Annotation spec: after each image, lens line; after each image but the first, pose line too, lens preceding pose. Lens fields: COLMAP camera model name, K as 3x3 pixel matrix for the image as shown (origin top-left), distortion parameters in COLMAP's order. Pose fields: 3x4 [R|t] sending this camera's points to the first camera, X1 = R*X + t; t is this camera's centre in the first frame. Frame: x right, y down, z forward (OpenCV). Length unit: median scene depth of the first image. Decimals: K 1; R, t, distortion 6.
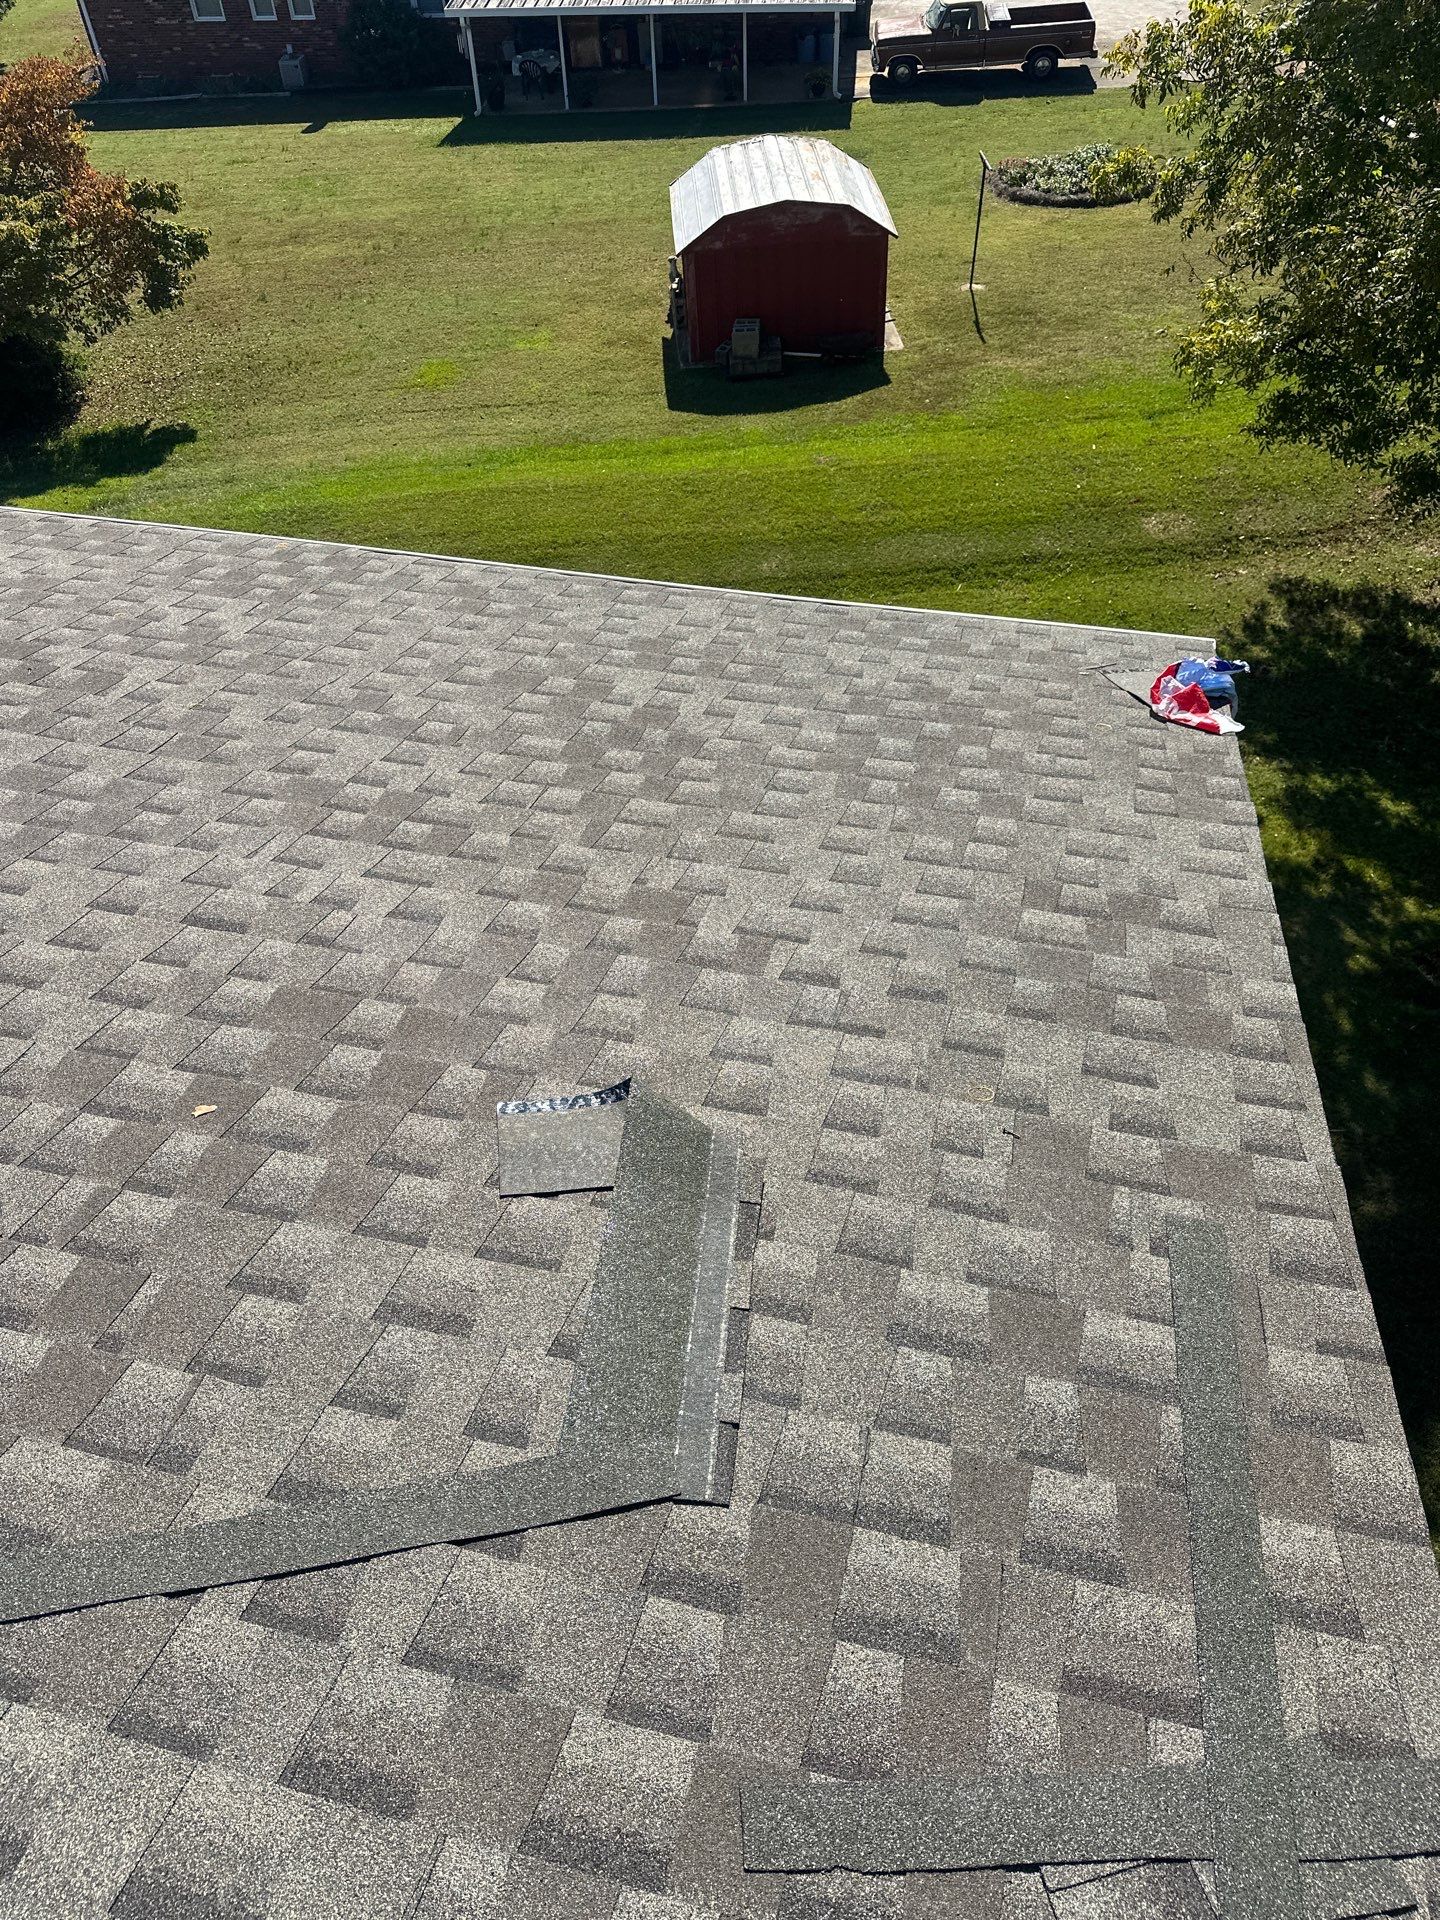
lens RADIAL K [[1253.0, 0, 720.0], [0, 1253.0, 960.0], [0, 0, 1]] dist [0.005252, -0.027316]
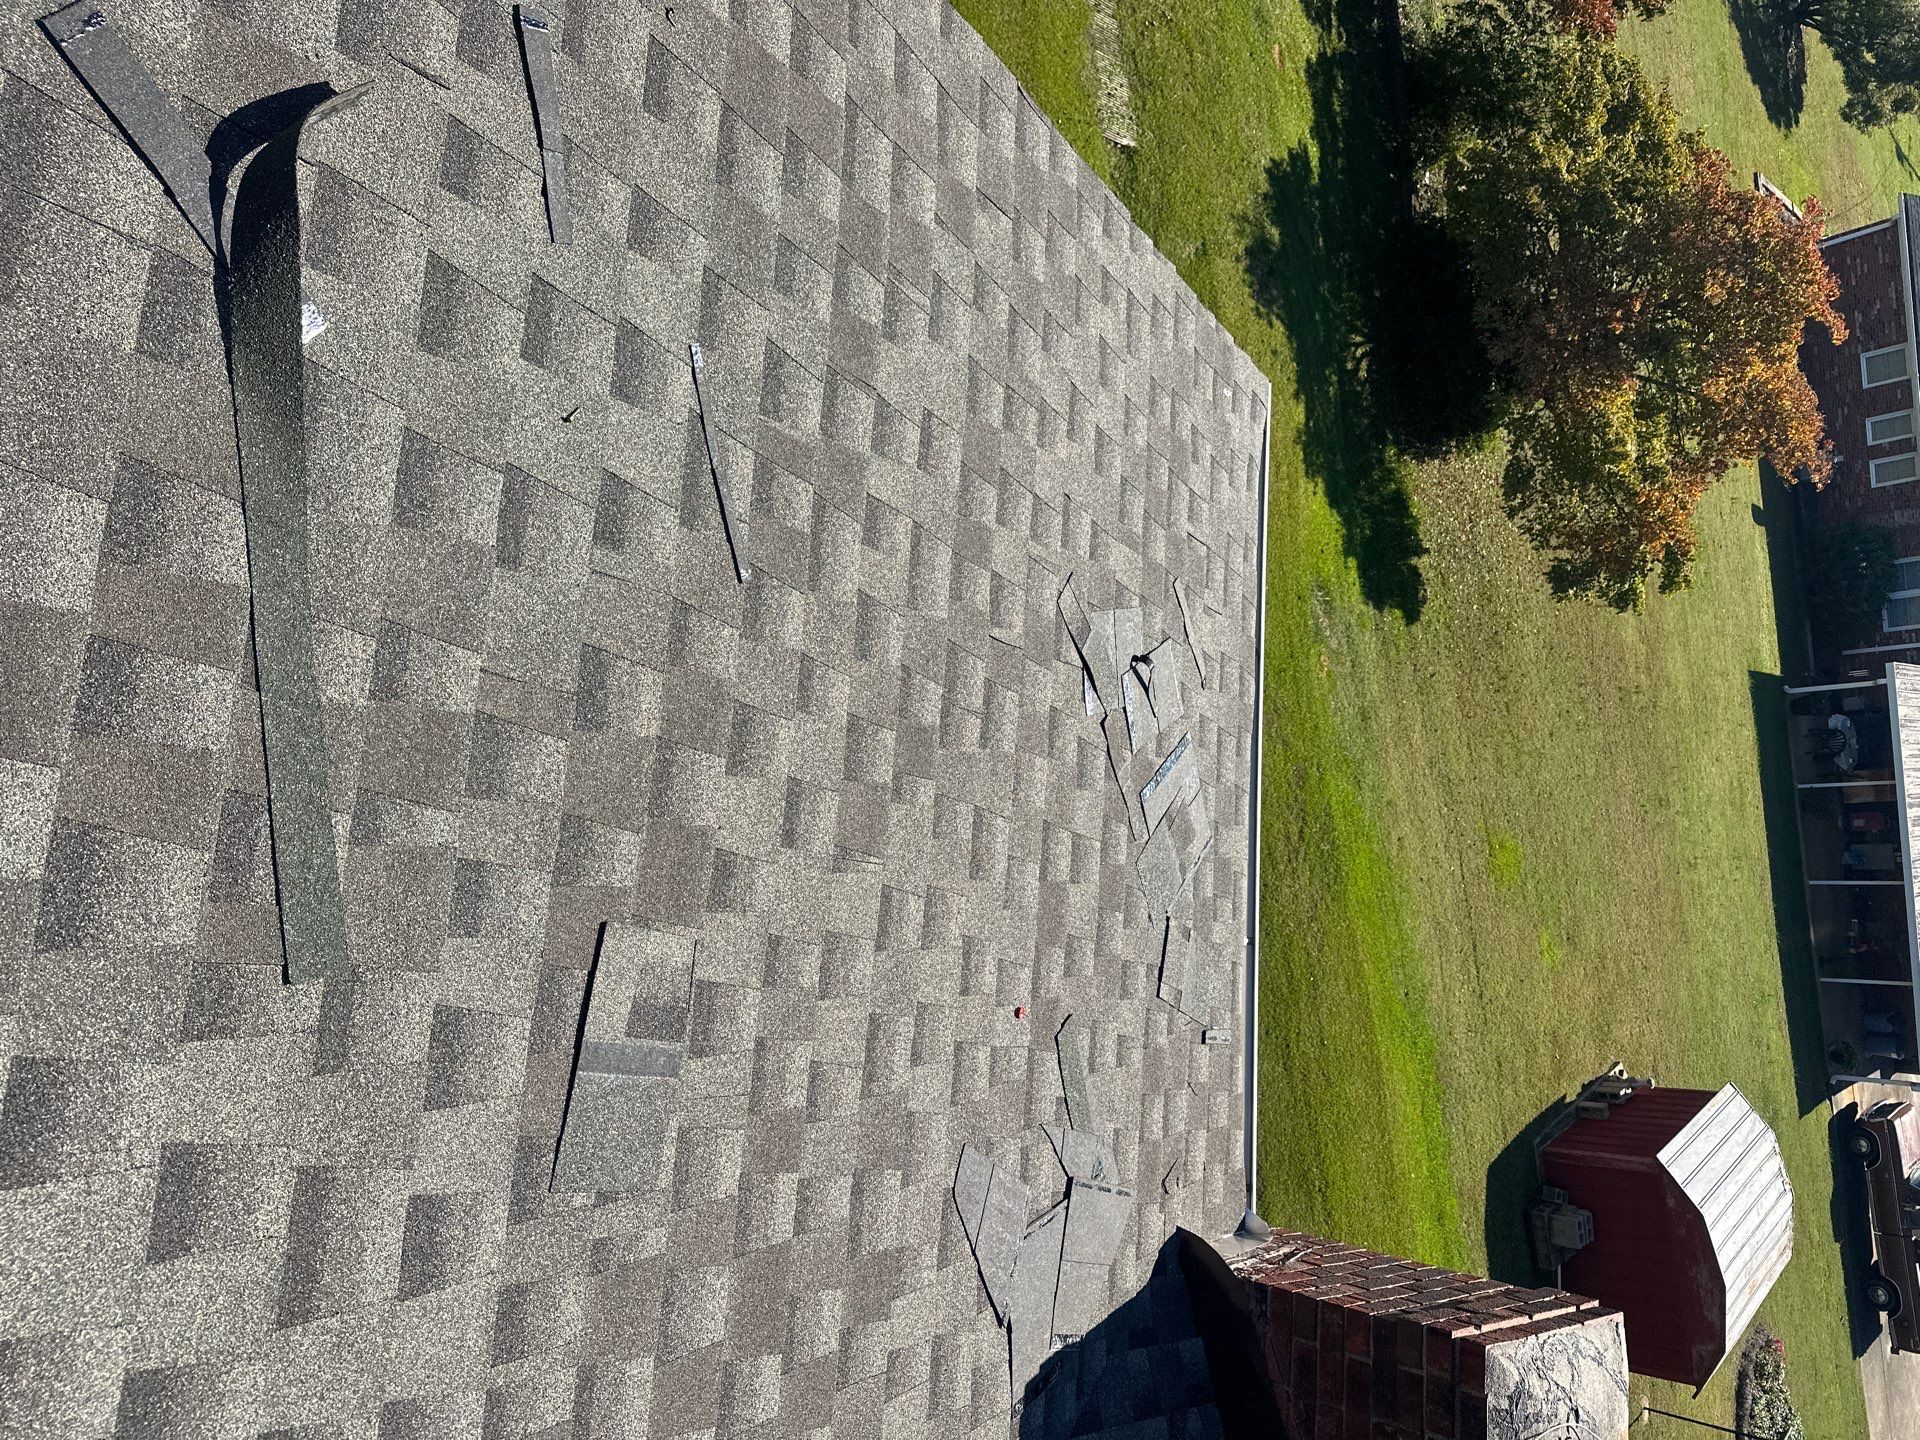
lens RADIAL K [[1301.3, 0, 960.0], [0, 1301.3, 720.0], [0, 0, 1]] dist [-0.033880, -0.000372]
pose [[0.112668, 0.992670, 0.043727, -0.301289], [-0.993453, 0.113377, -0.014064, -0.056423], [-0.018918, -0.041857, 0.998945, 0.062732]]
